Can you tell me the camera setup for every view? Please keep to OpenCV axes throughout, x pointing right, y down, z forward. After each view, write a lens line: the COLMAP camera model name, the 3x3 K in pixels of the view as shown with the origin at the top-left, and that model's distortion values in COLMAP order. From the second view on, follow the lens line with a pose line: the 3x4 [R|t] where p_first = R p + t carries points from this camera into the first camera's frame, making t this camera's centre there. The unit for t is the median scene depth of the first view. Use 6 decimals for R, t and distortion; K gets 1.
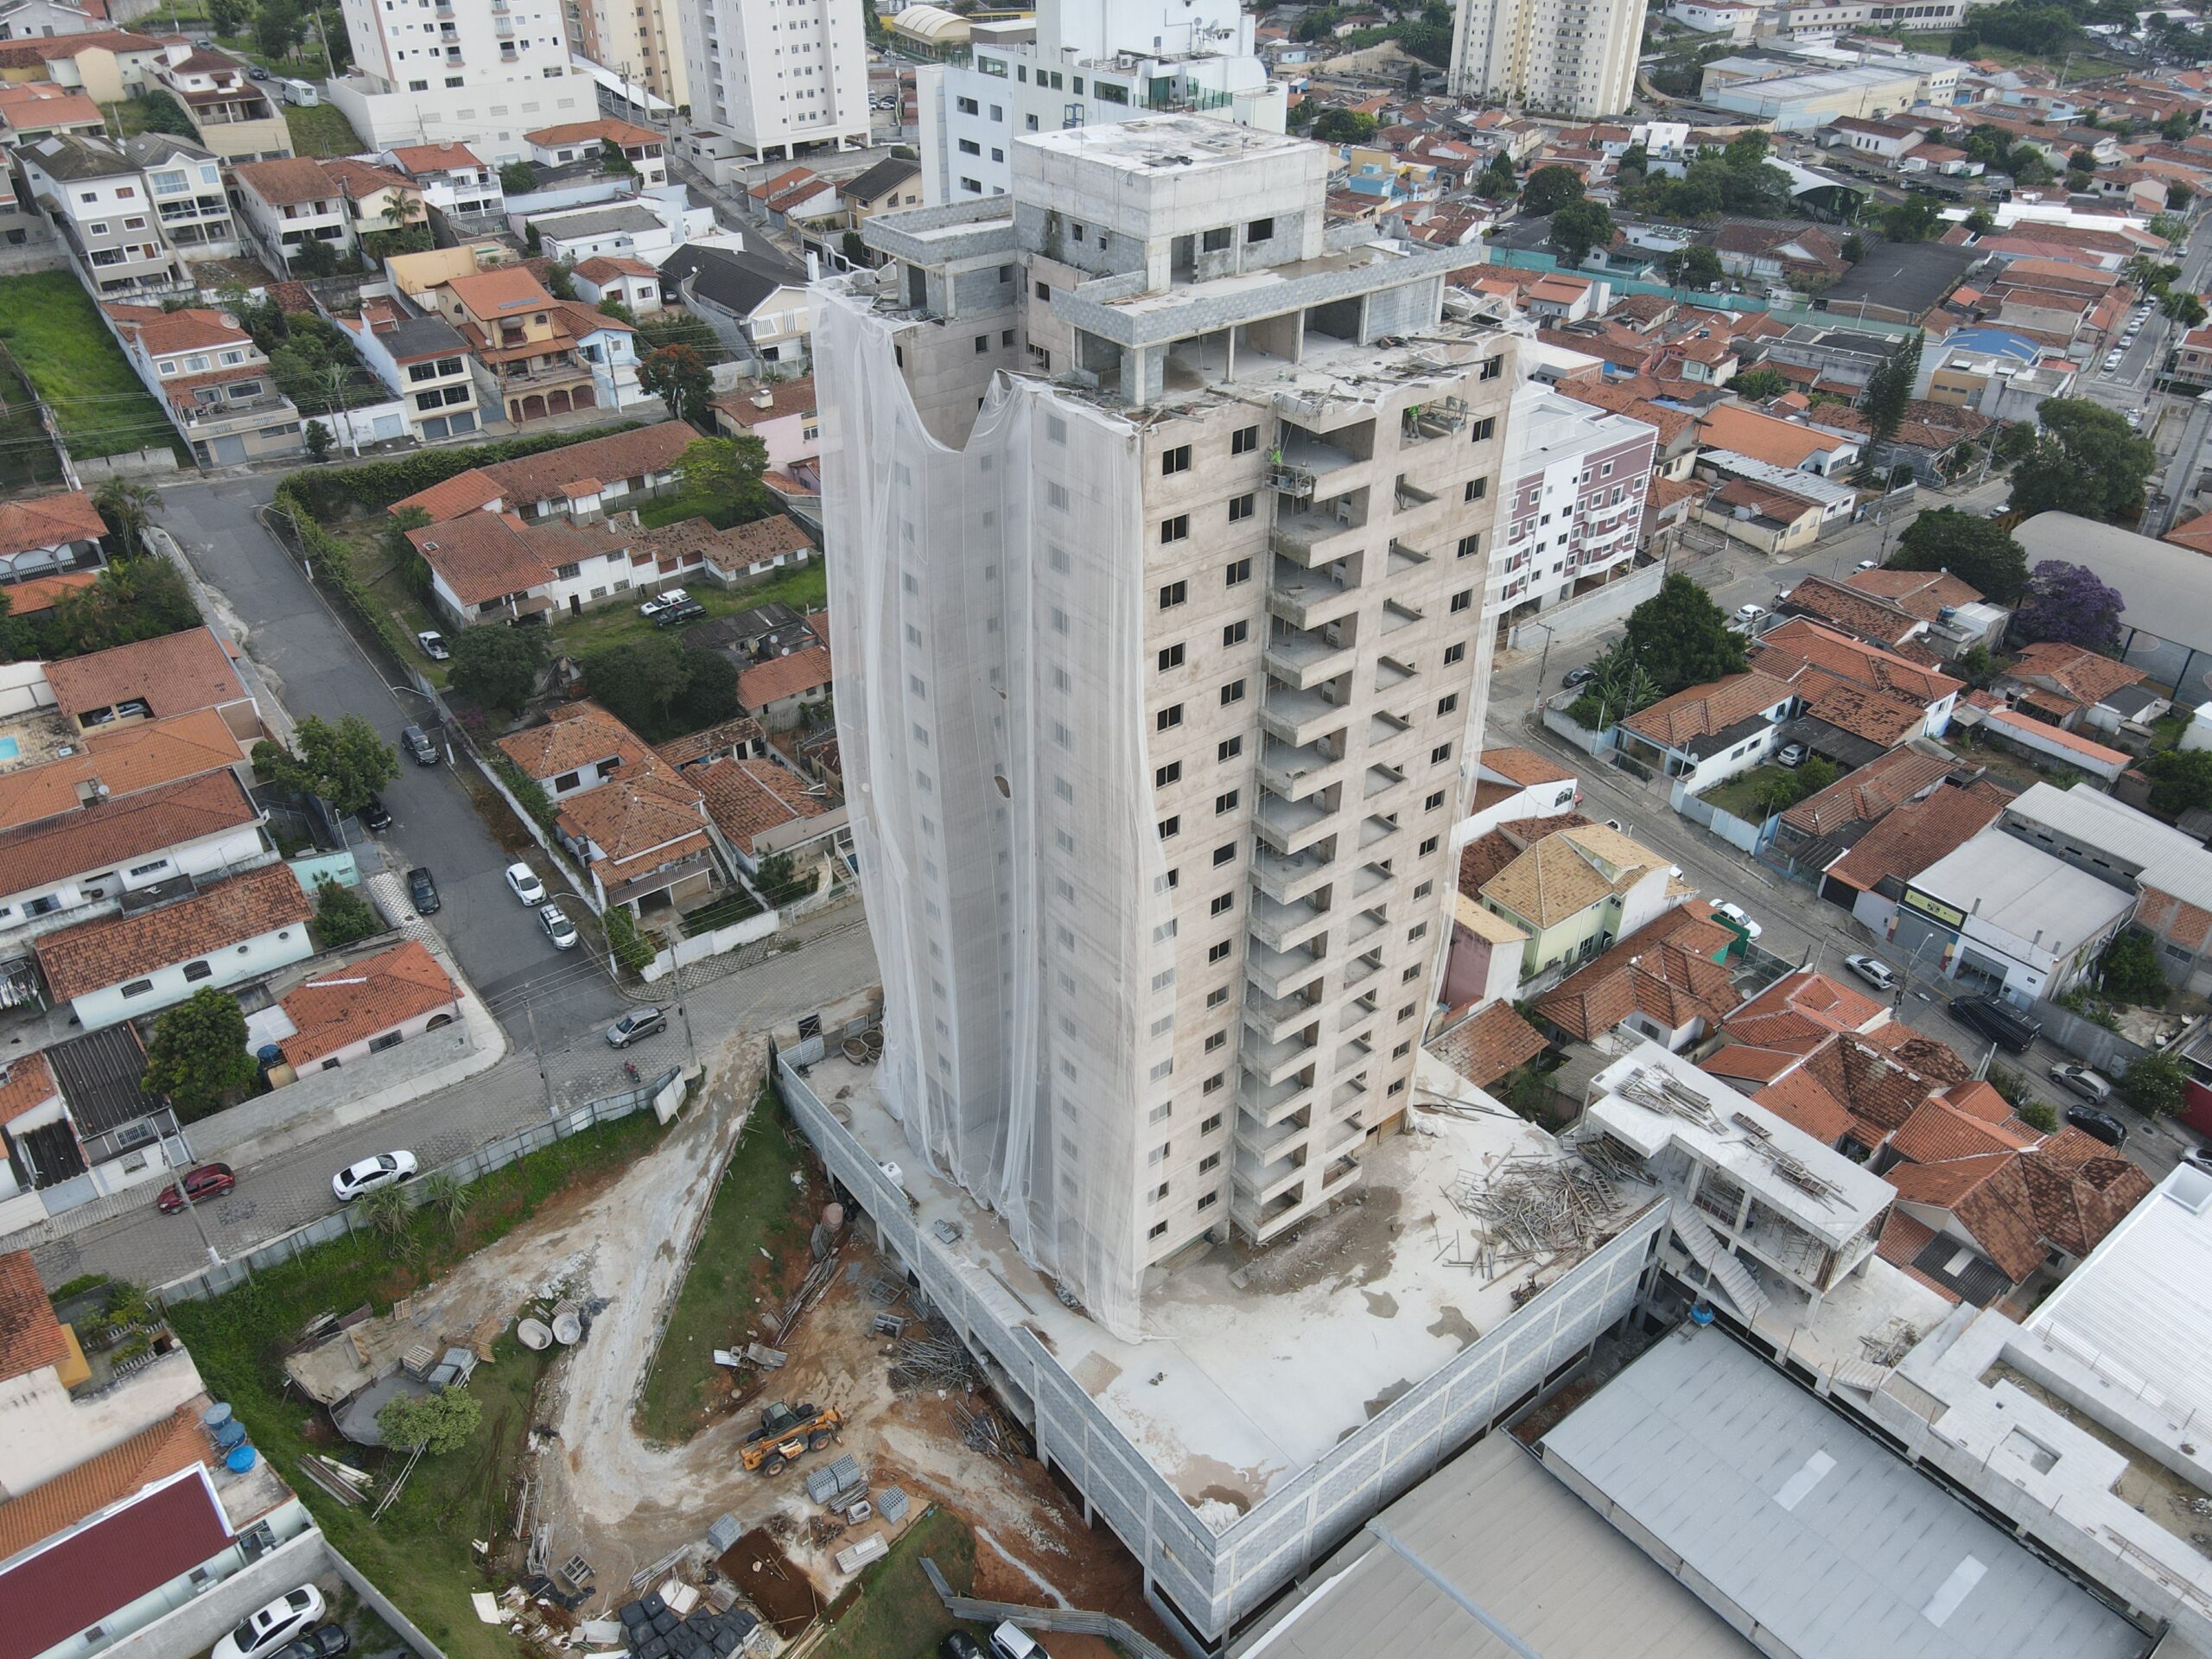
lens RADIAL K [[1625.0, 0, 1102.7], [0, 1625.0, 830.7], [0, 0, 1]] dist [0.008358, 0.008972]
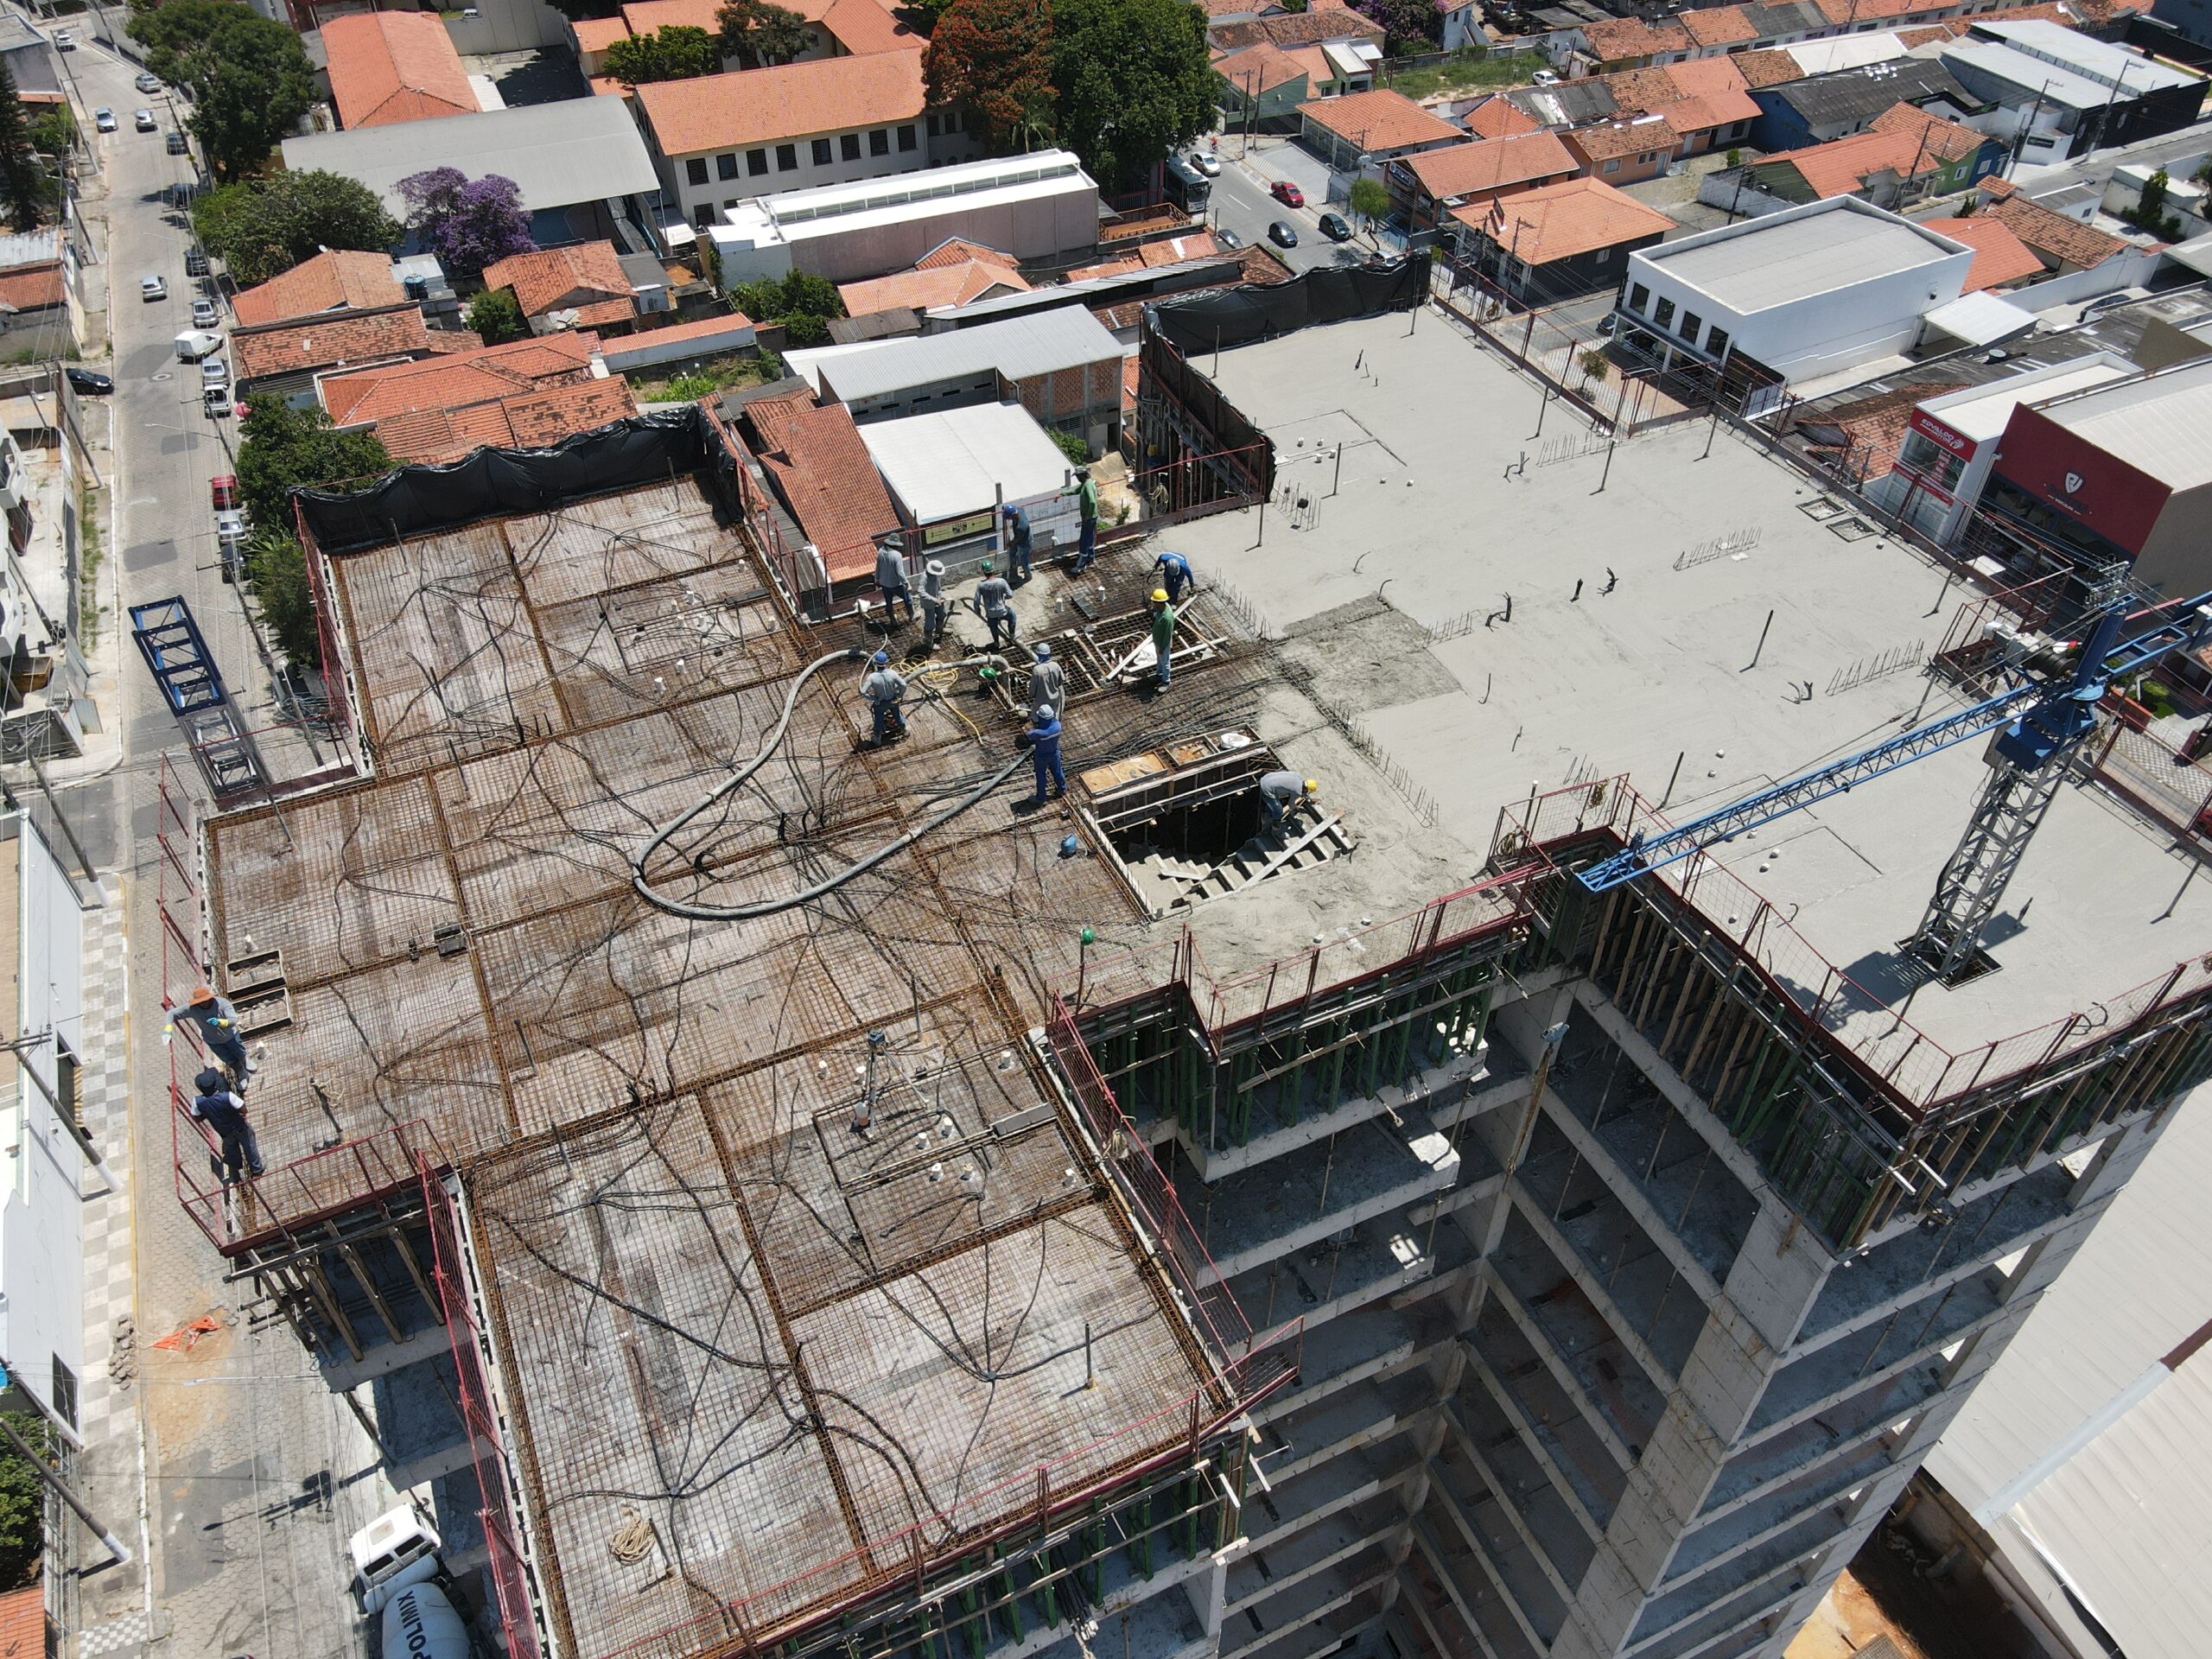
lens RADIAL K [[1625.0, 0, 1103.9], [0, 1625.0, 833.1], [0, 0, 1]] dist [0.008358, 0.008972]
pose [[0.227292, -0.665970, 0.710509, -0.115279], [0.545368, 0.691509, 0.473698, -0.156953], [-0.806791, 0.279821, 0.520373, 0.479612]]
